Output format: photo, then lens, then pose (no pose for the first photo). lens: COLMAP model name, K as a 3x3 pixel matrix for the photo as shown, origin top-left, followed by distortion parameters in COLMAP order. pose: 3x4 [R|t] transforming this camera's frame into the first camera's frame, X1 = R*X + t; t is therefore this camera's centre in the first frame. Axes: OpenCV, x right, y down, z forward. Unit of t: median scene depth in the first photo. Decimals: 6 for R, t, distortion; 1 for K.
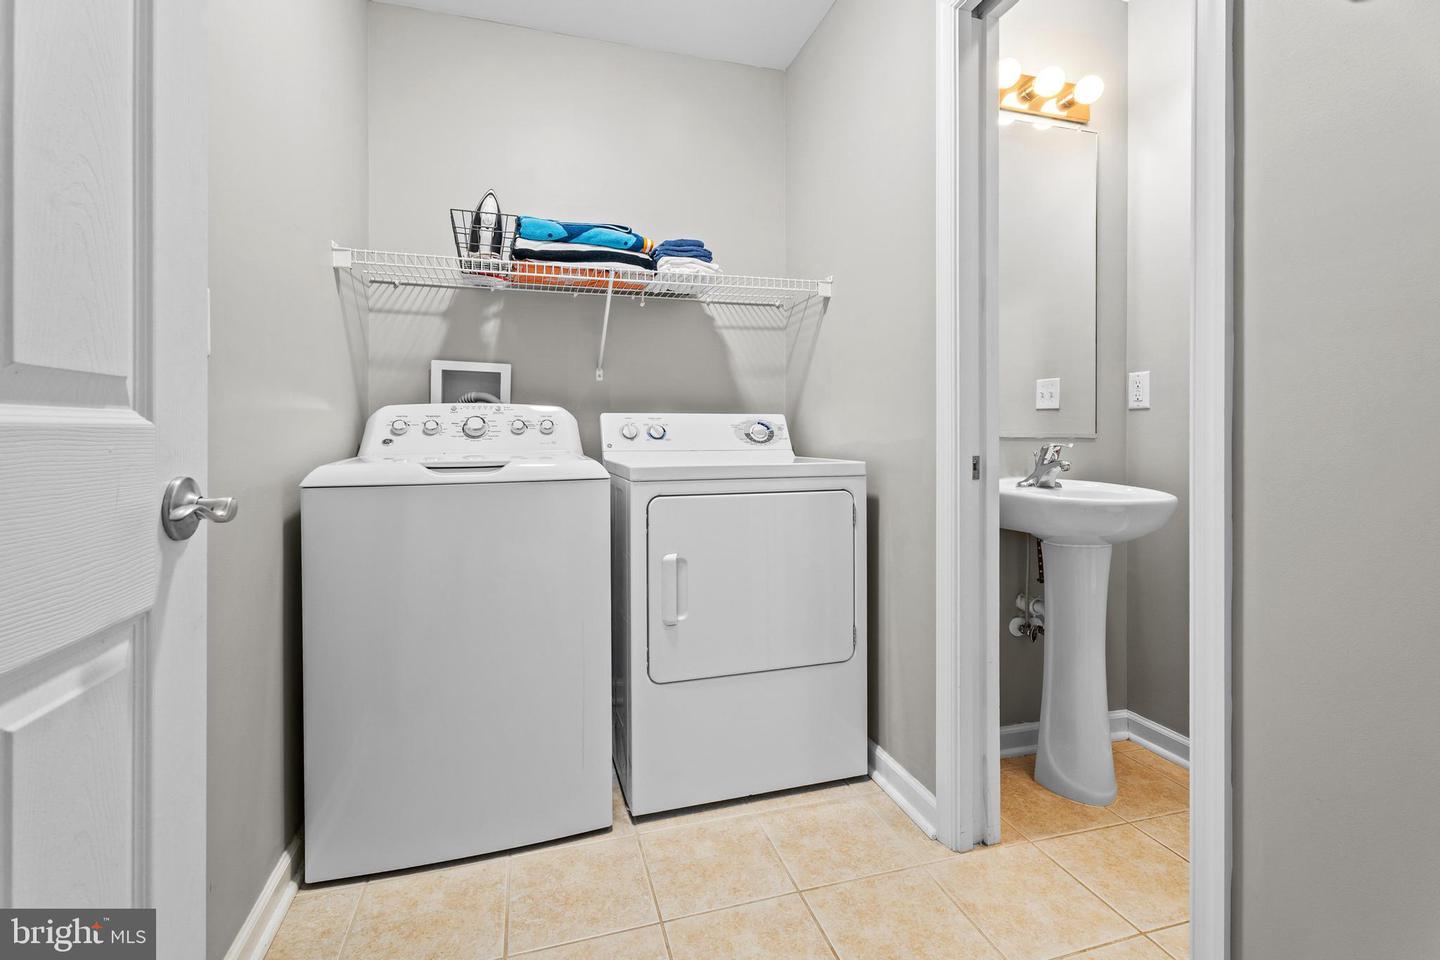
lens RADIAL K [[657.9, 0, 719.5], [0, 657.9, 446.4], [0, 0, 1]] dist [0.000708, 0.000112]
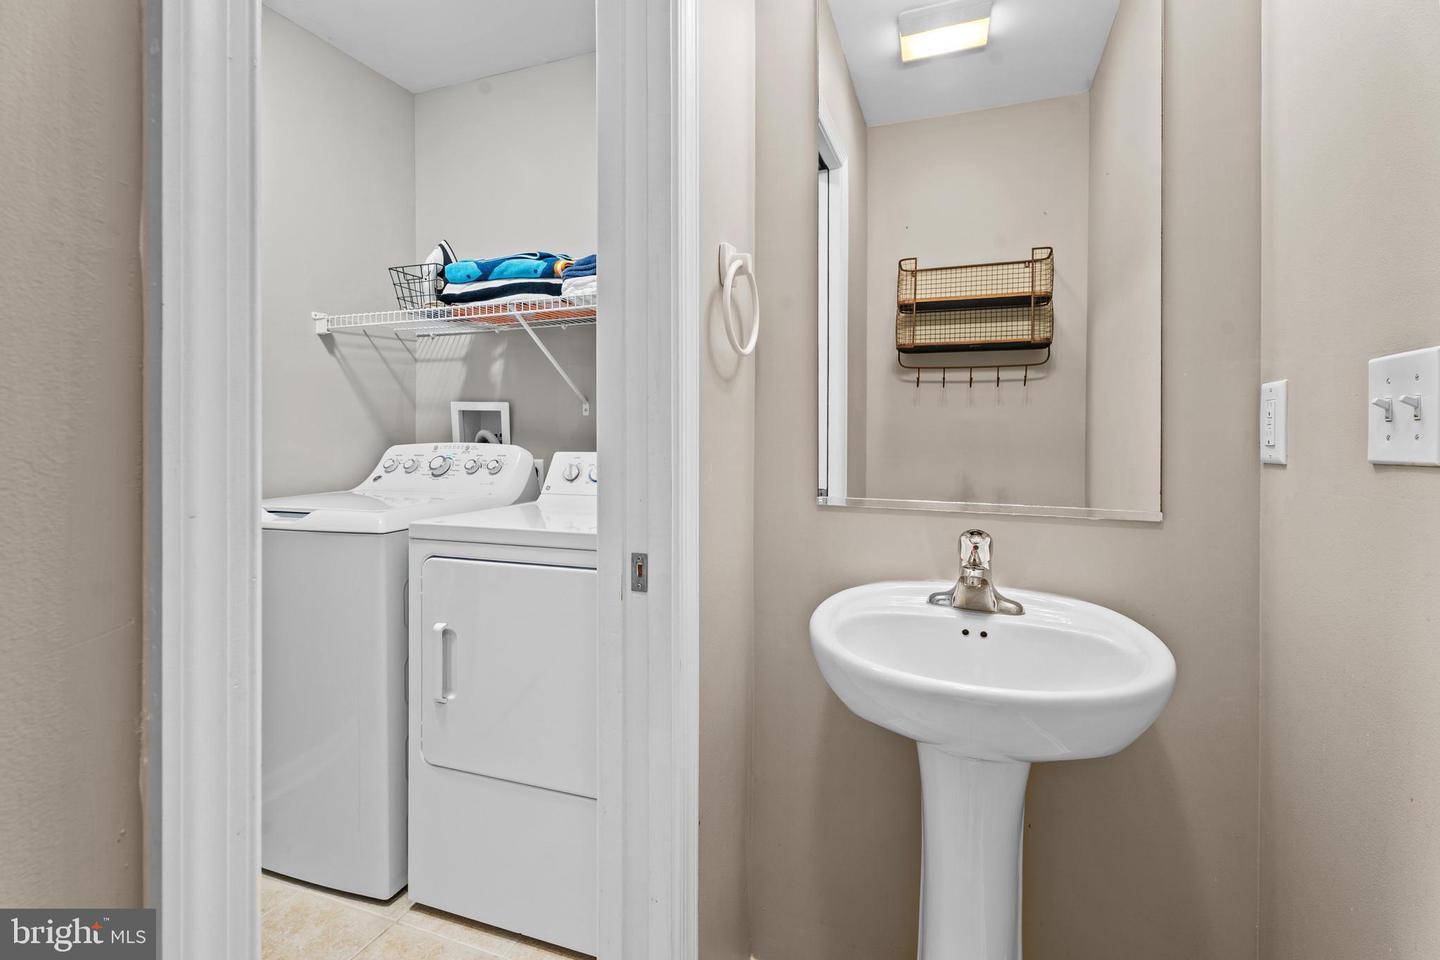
lens RADIAL K [[657.9, 0, 719.5], [0, 657.9, 446.4], [0, 0, 1]] dist [0.000708, 0.000112]
pose [[0.789749, 0.009794, -0.613352, 0.609109], [-0.014255, 0.999896, -0.002389, -0.062115], [0.613264, 0.010630, 0.789806, 0.417700]]
